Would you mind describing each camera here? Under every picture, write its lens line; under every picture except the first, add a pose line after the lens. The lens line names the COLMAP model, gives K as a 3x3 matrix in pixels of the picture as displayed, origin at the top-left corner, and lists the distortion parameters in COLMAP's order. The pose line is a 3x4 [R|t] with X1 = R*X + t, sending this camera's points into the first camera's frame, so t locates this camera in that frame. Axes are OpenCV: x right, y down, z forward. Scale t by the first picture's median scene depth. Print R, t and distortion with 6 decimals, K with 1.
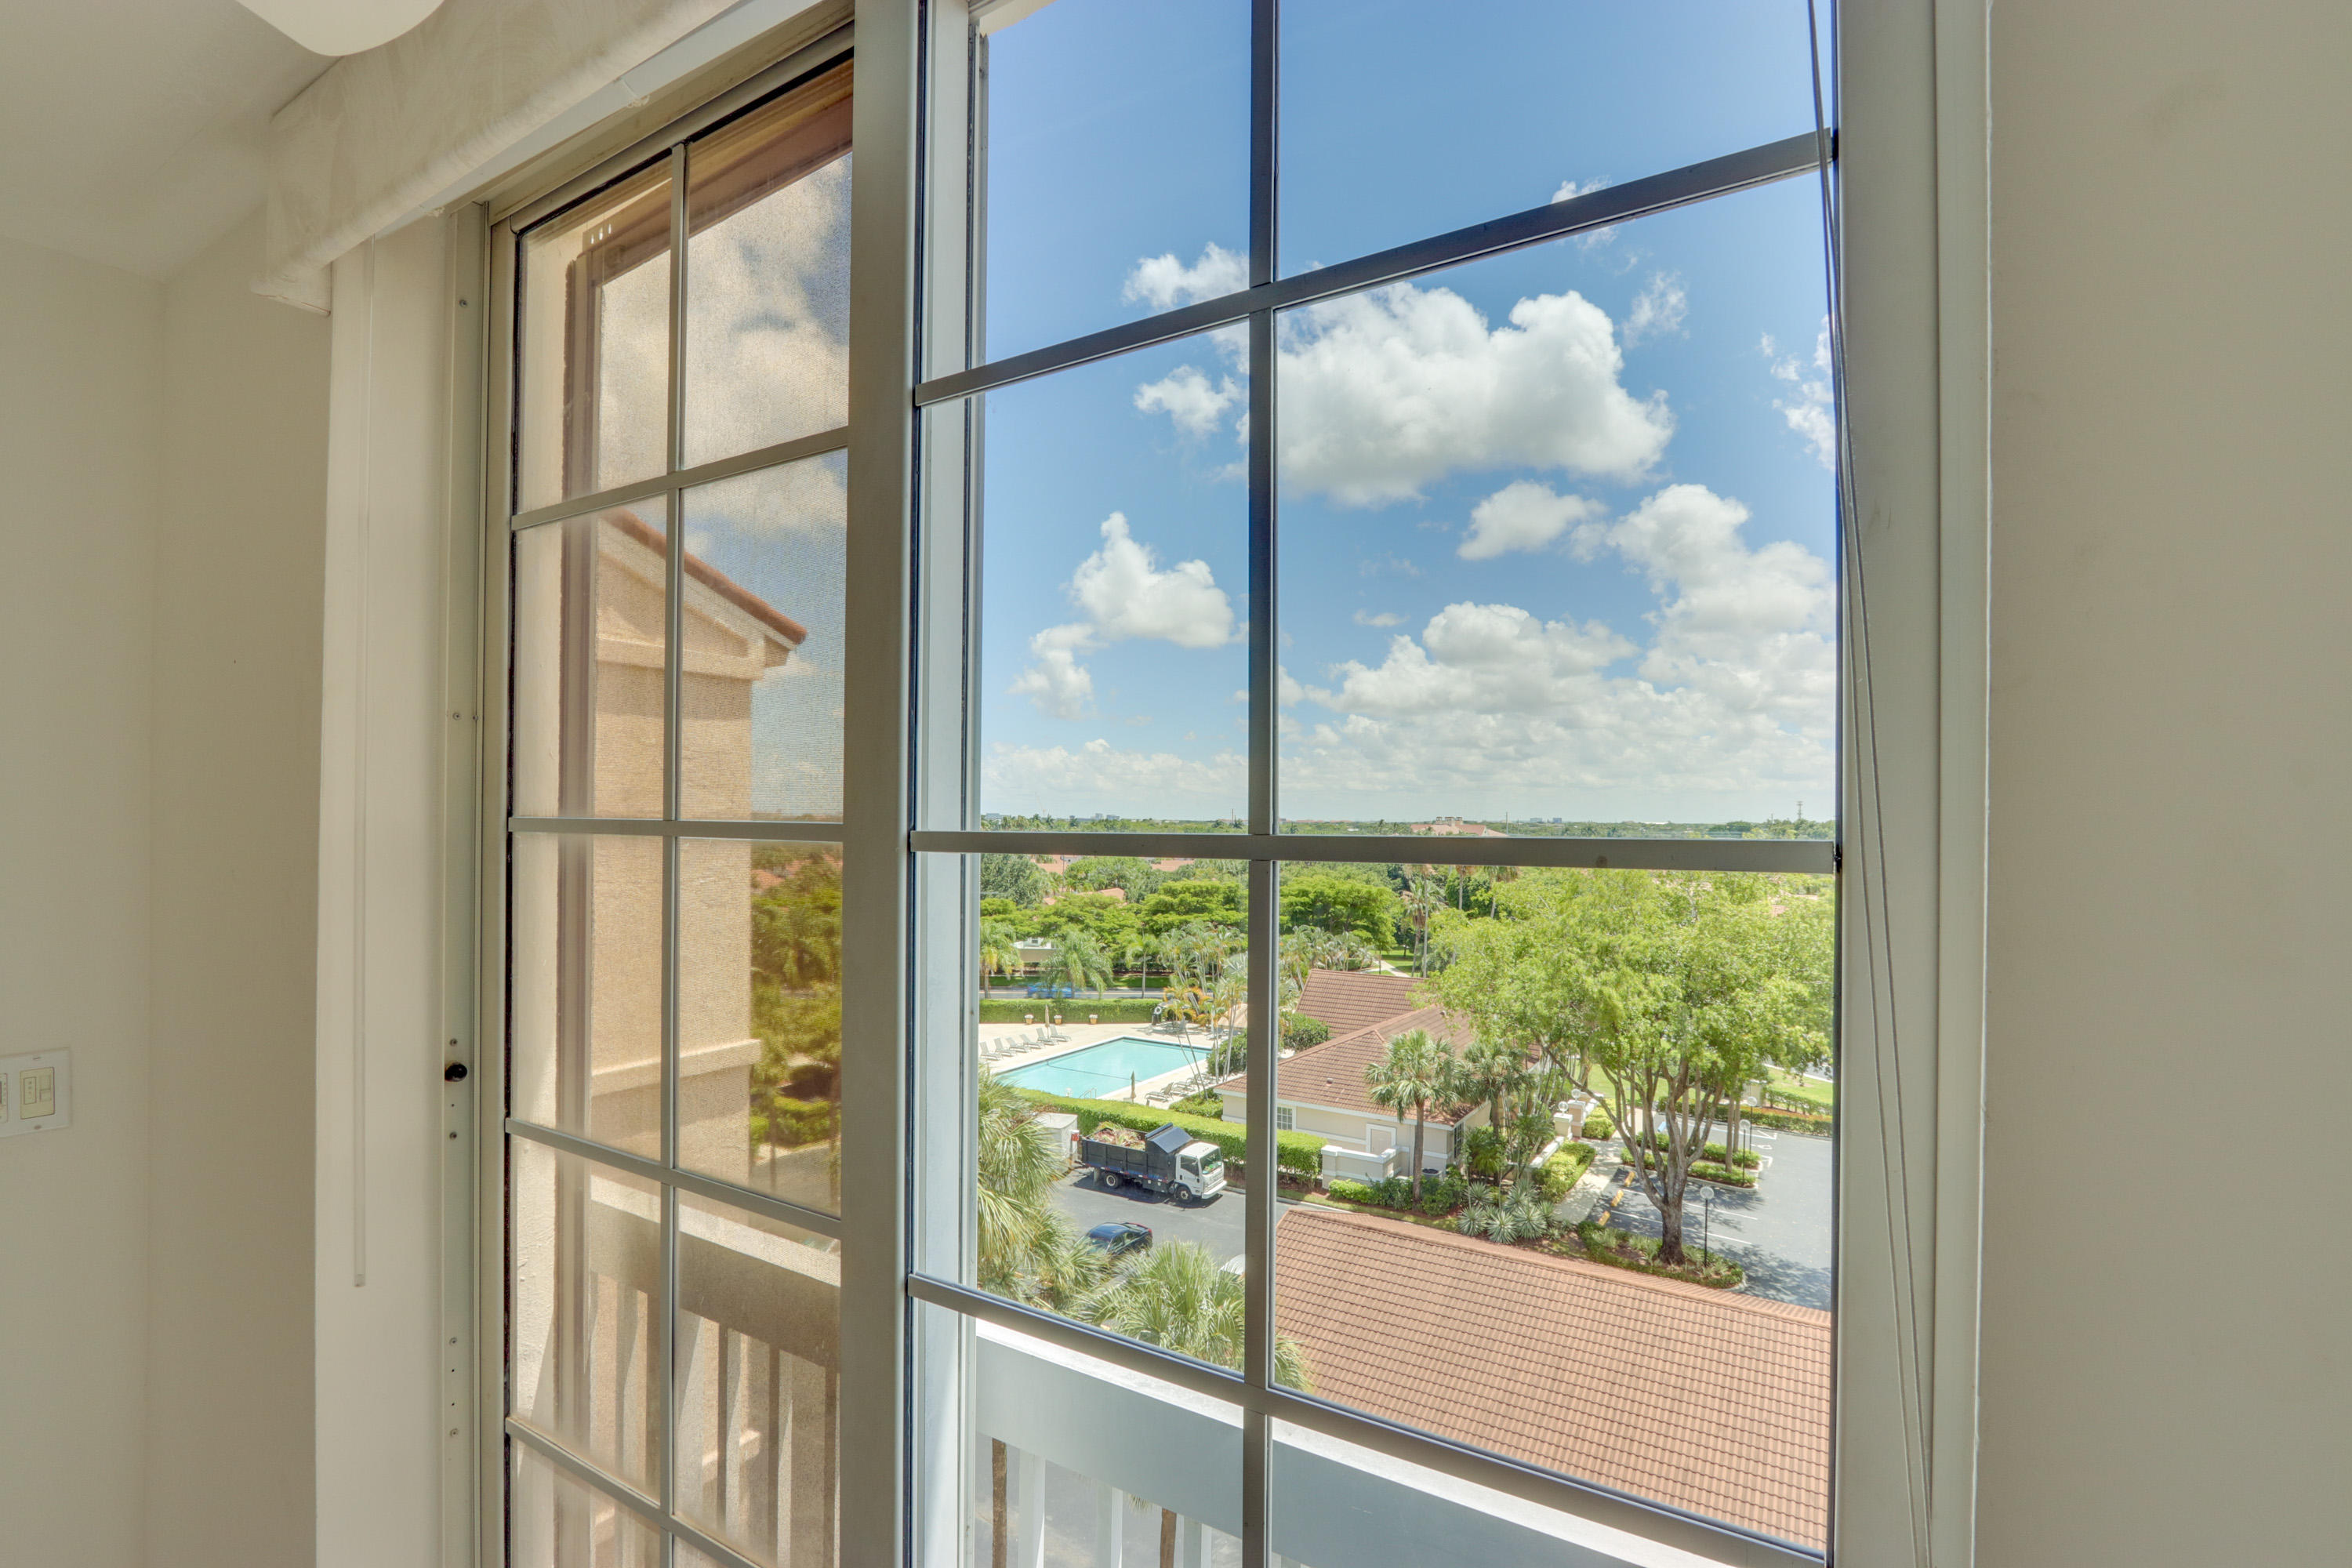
lens RADIAL K [[1074.6, 0, 1190.3], [0, 1074.6, 806.4], [0, 0, 1]] dist [-0.021818, 0.001586]
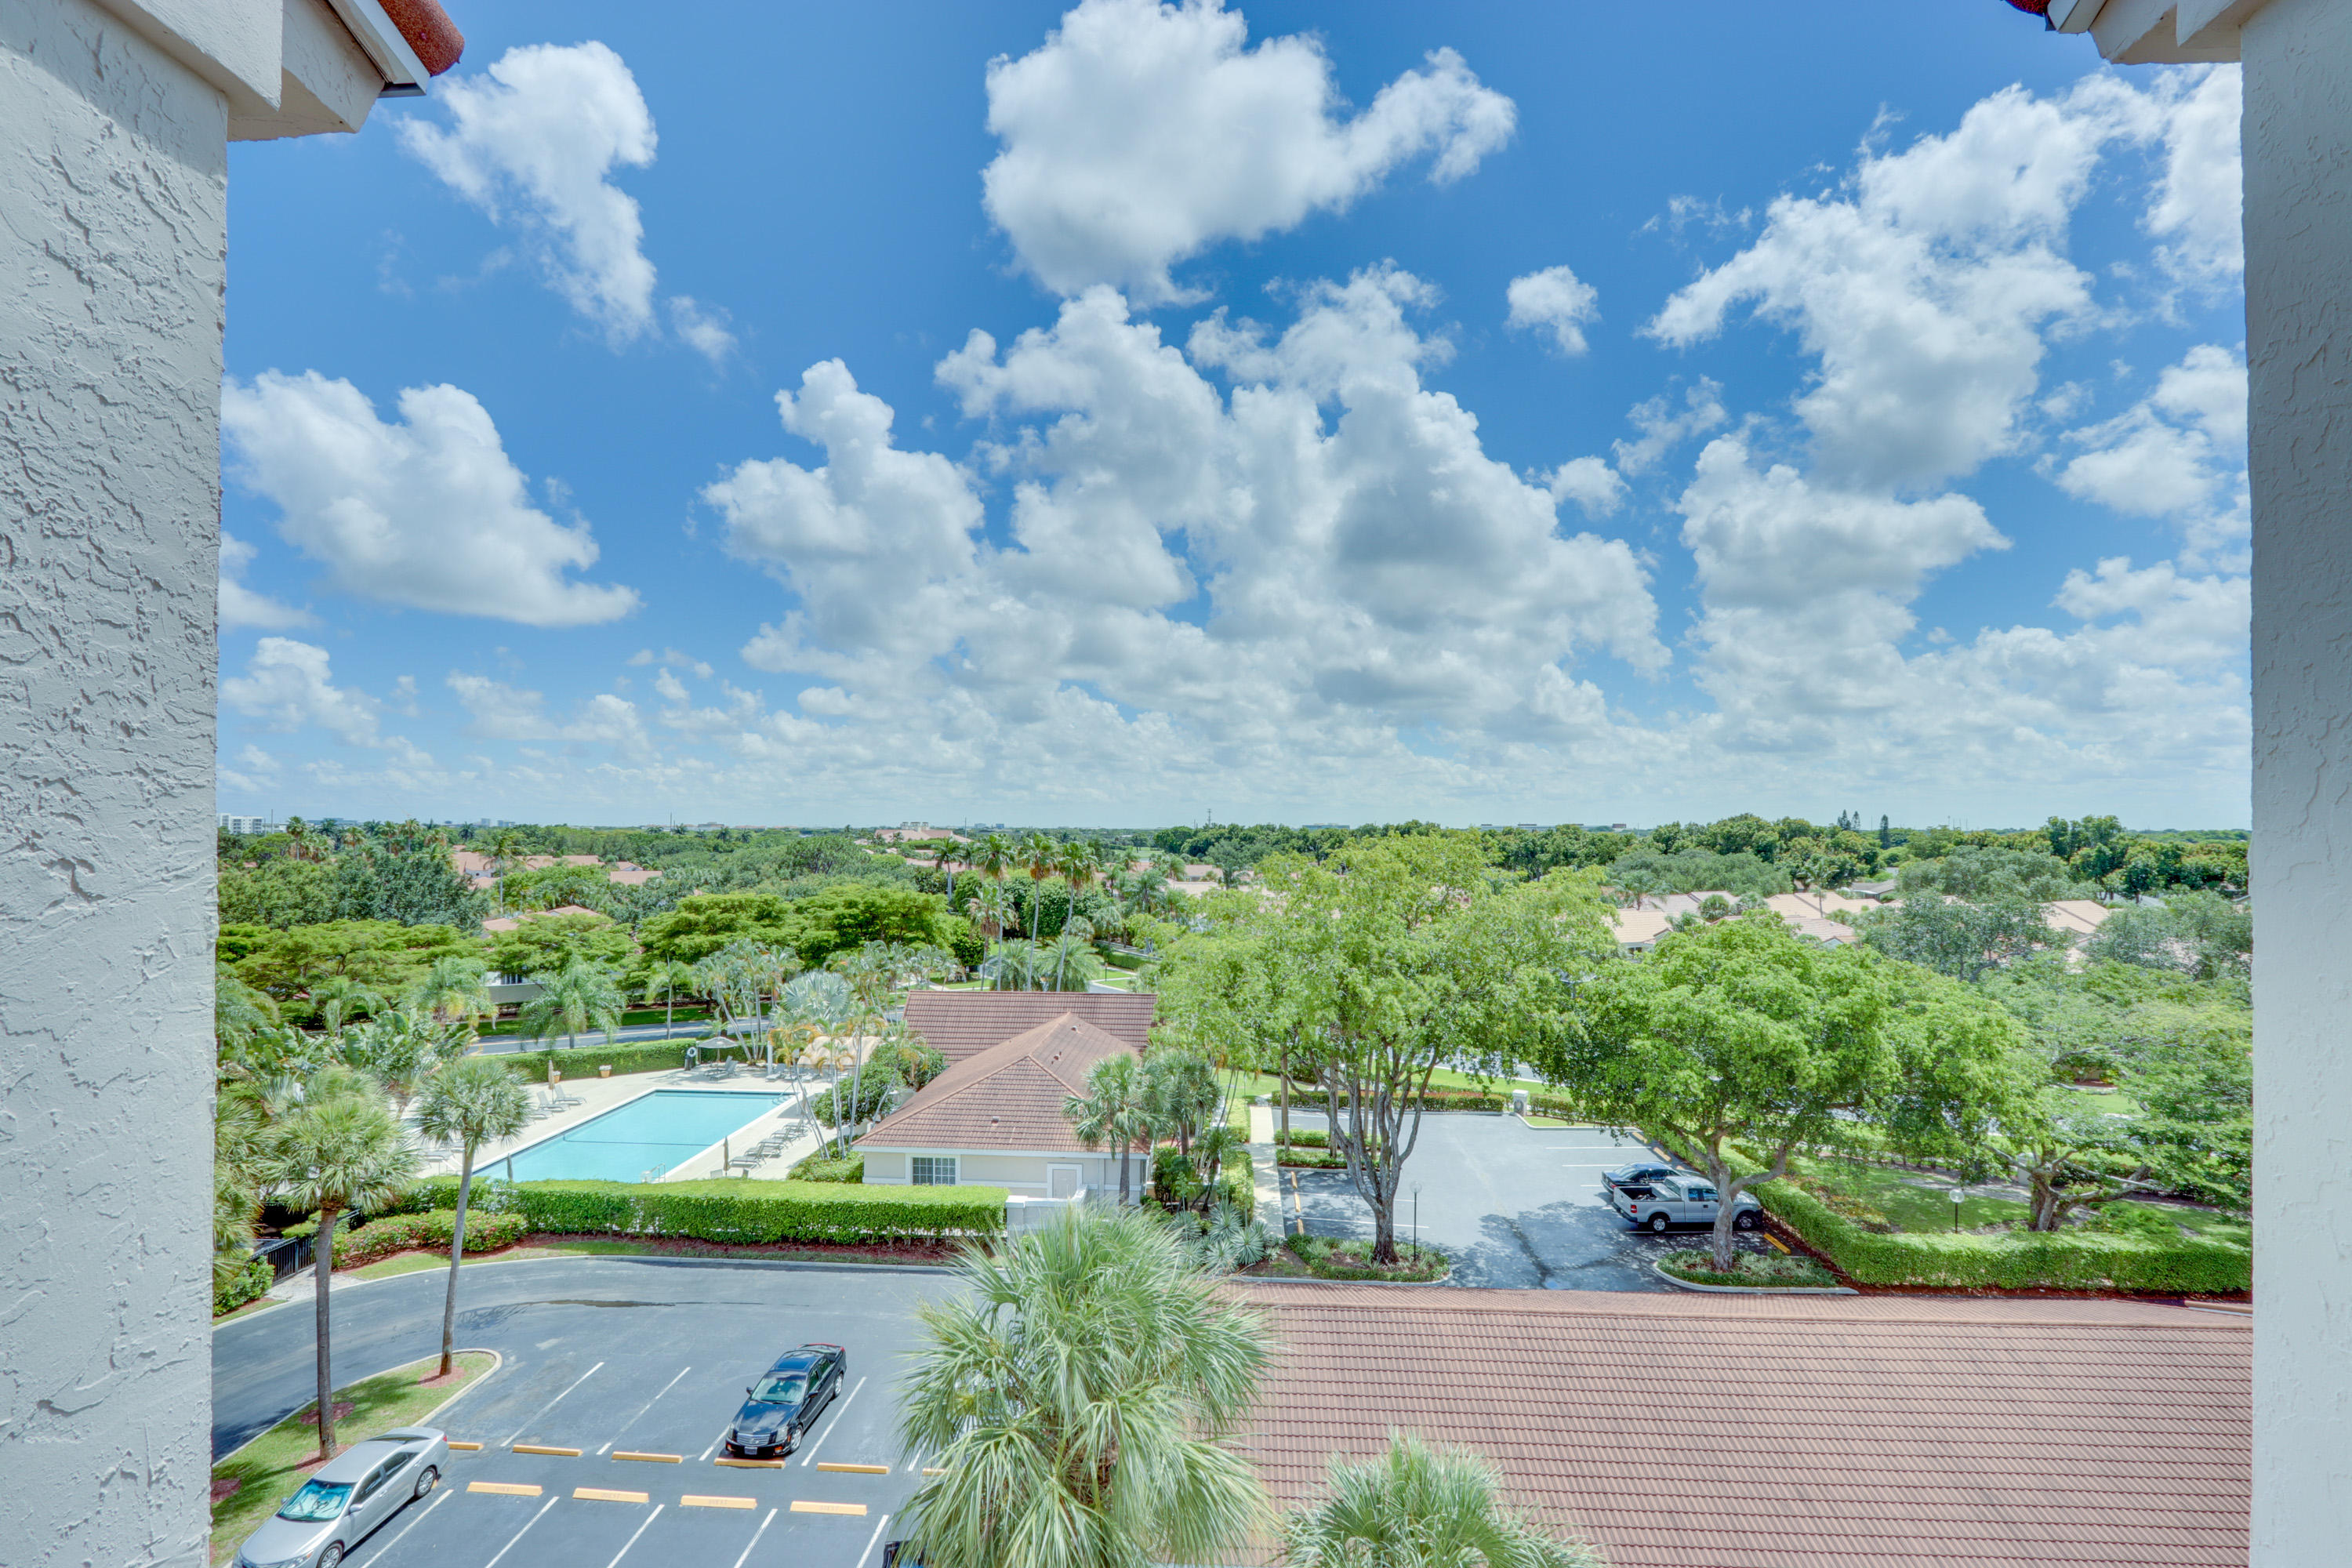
lens RADIAL K [[1074.6, 0, 1168.0], [0, 1074.6, 789.6], [0, 0, 1]] dist [-0.021818, 0.001586]
pose [[0.884870, 0.011749, 0.465691, -0.091849], [-0.001718, 0.999757, -0.021959, 0.005554], [-0.465836, 0.018631, 0.884675, 0.099947]]
